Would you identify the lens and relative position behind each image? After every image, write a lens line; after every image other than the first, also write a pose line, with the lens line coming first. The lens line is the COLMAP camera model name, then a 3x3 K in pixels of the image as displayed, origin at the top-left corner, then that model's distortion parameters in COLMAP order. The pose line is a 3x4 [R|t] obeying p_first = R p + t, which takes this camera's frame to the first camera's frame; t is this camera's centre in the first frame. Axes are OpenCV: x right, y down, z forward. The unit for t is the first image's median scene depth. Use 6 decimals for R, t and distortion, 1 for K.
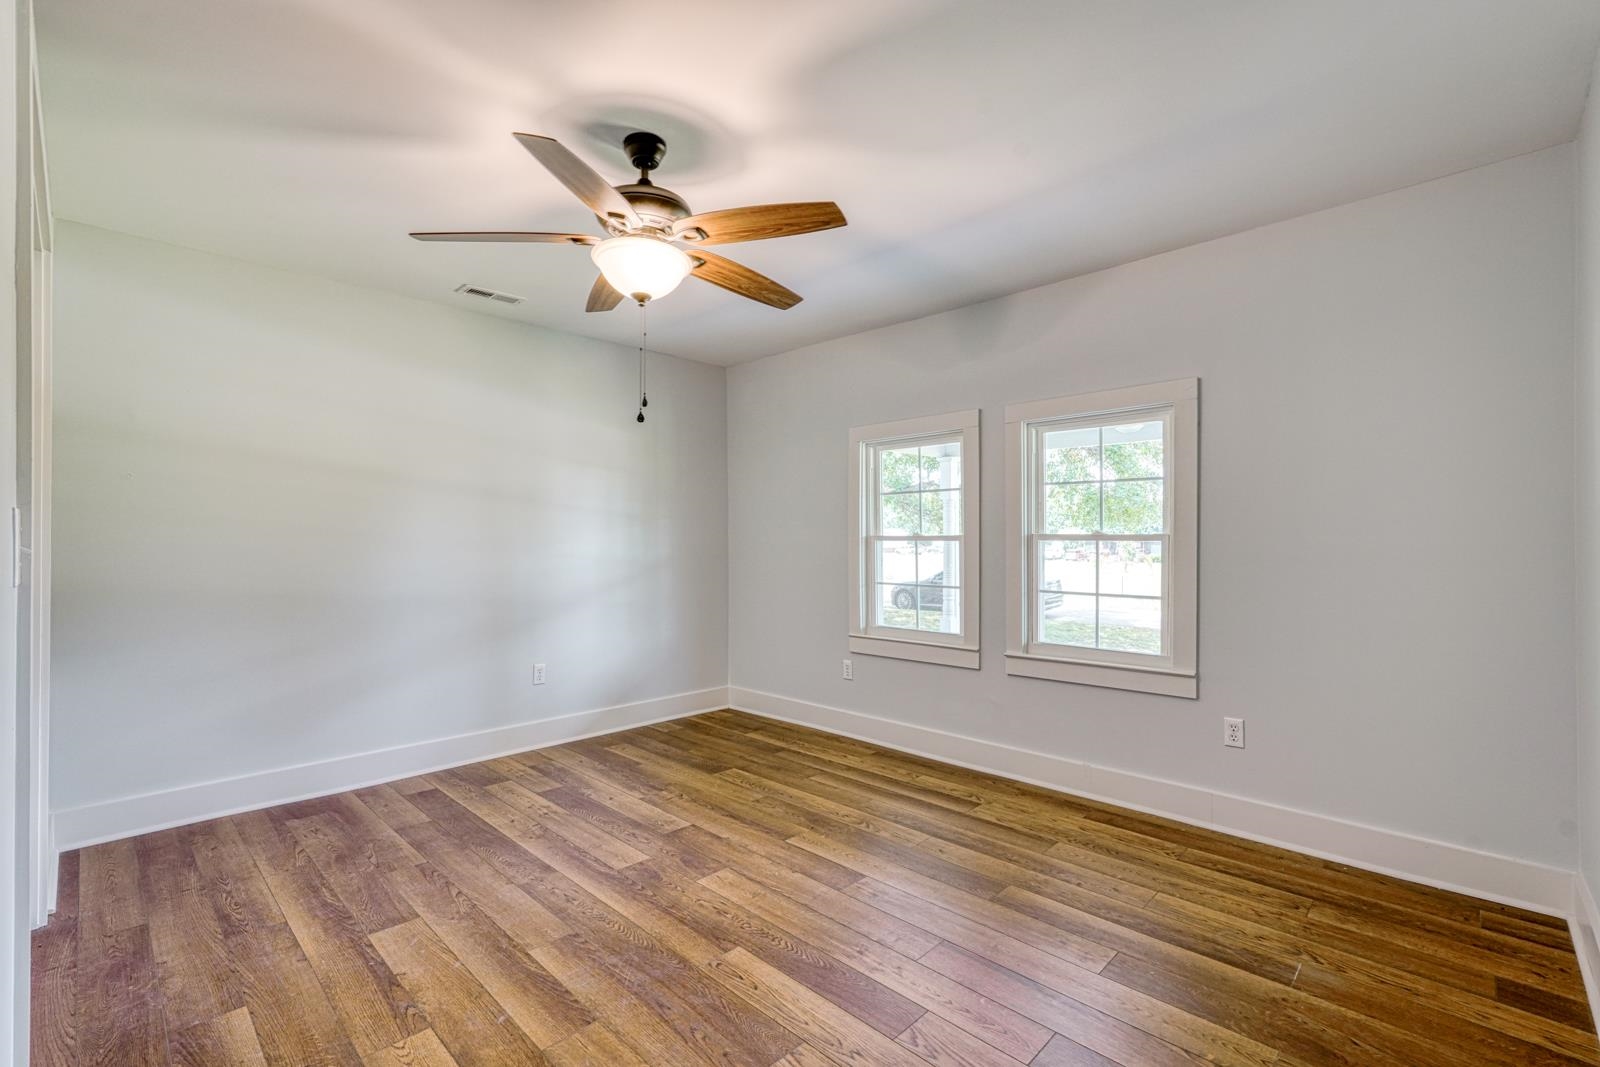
lens RADIAL K [[706.3, 0, 796.3], [0, 706.3, 539.7], [0, 0, 1]] dist [-0.014767, 0.006815]
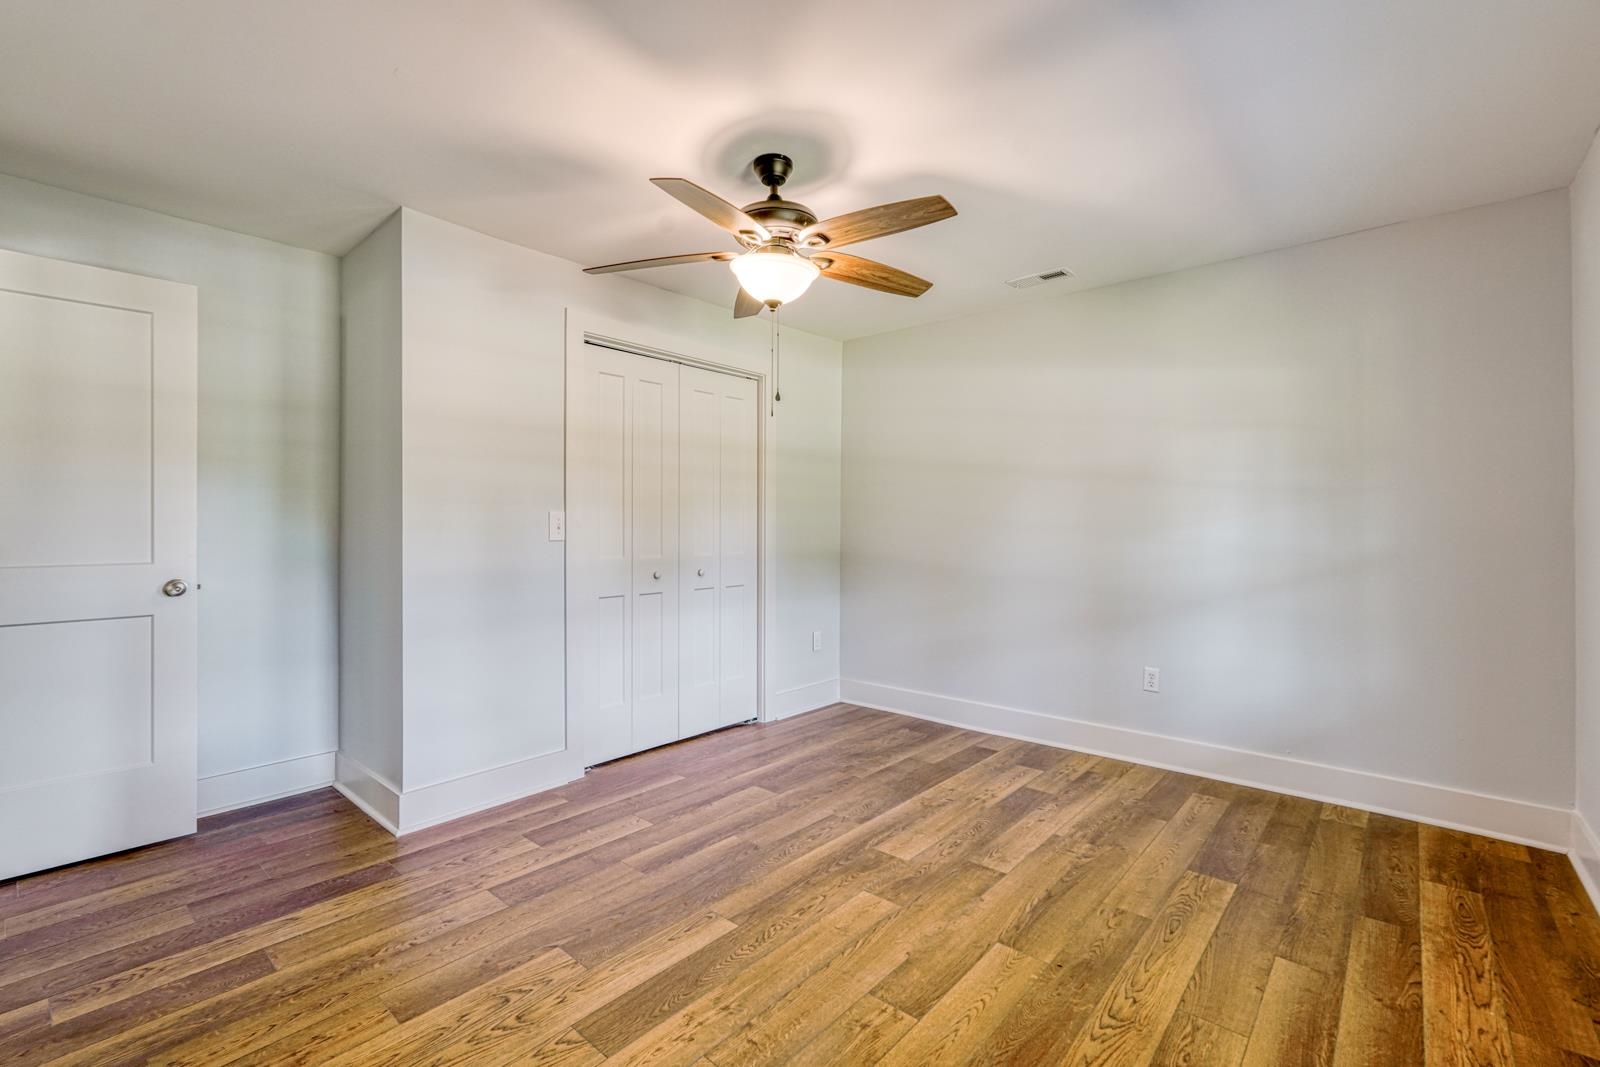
lens RADIAL K [[706.3, 0, 794.5], [0, 706.3, 524.9], [0, 0, 1]] dist [-0.014767, 0.006815]
pose [[0.054560, -0.001194, -0.998510, 0.671485], [0.000318, 0.999999, -0.001178, 0.003488], [0.998510, -0.000254, 0.054560, 0.739244]]
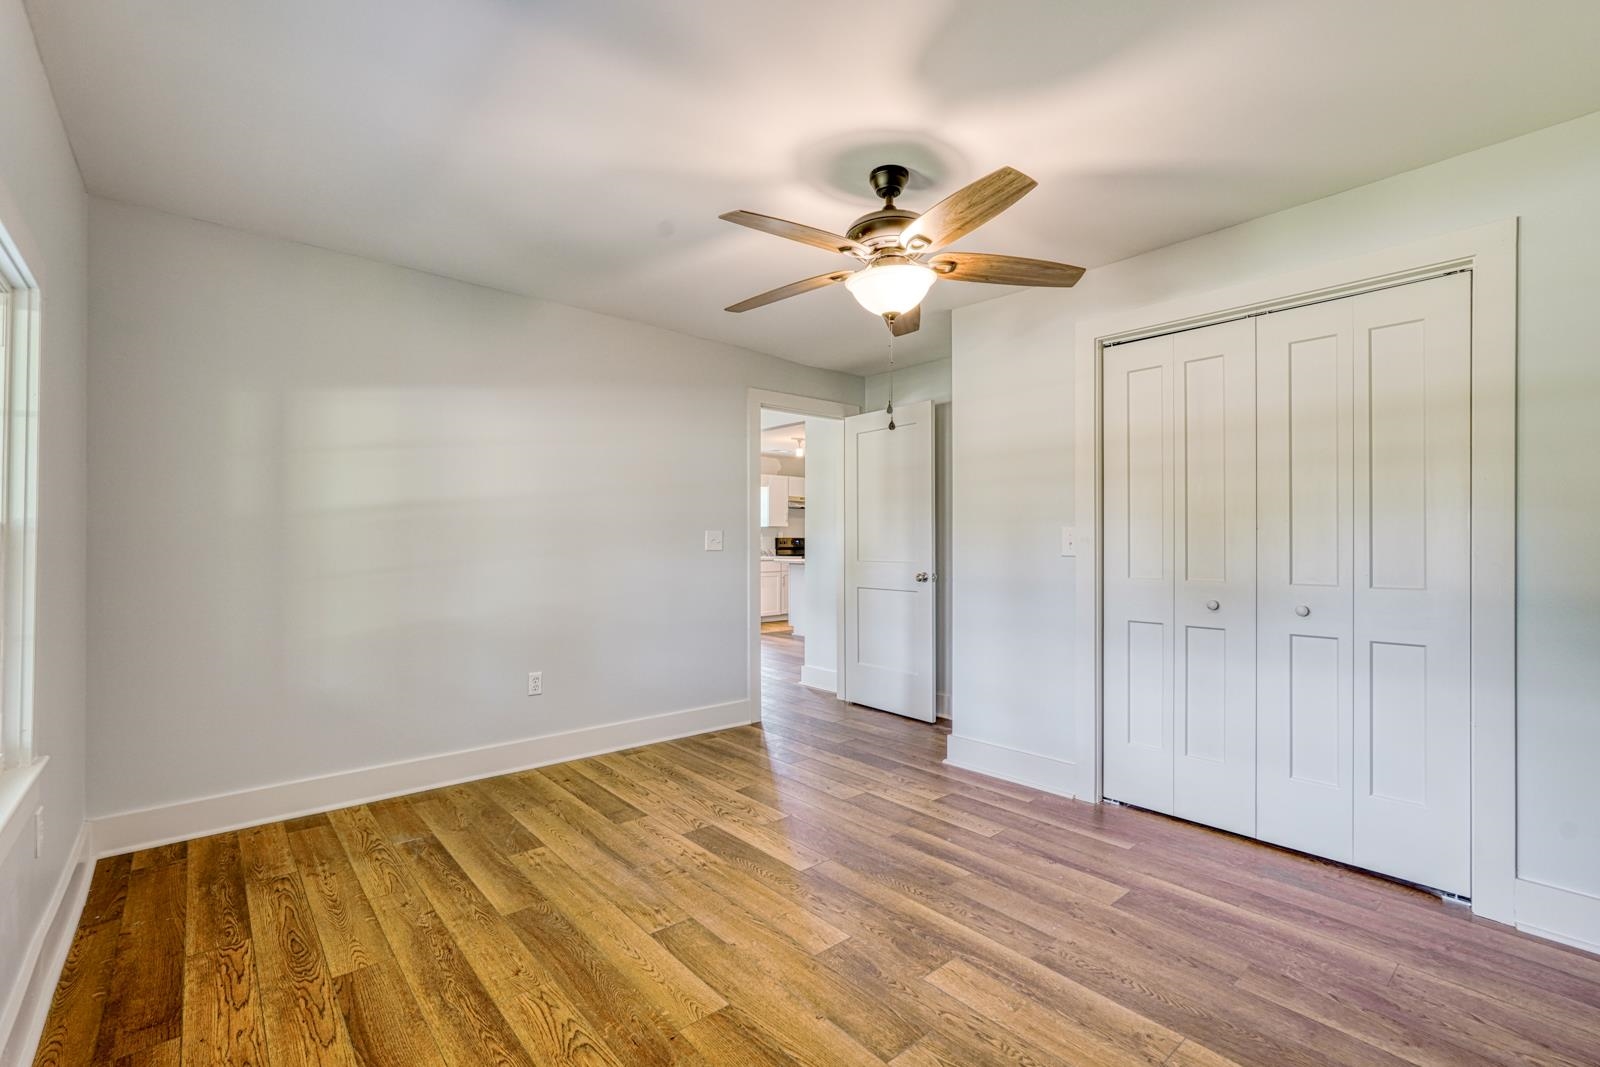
lens RADIAL K [[706.3, 0, 795.7], [0, 706.3, 539.2], [0, 0, 1]] dist [-0.014767, 0.006815]
pose [[-0.996211, -0.001619, 0.086959, -0.128644], [-0.002094, 0.999983, -0.005371, 0.007807], [-0.086949, -0.005533, -0.996197, 1.598987]]
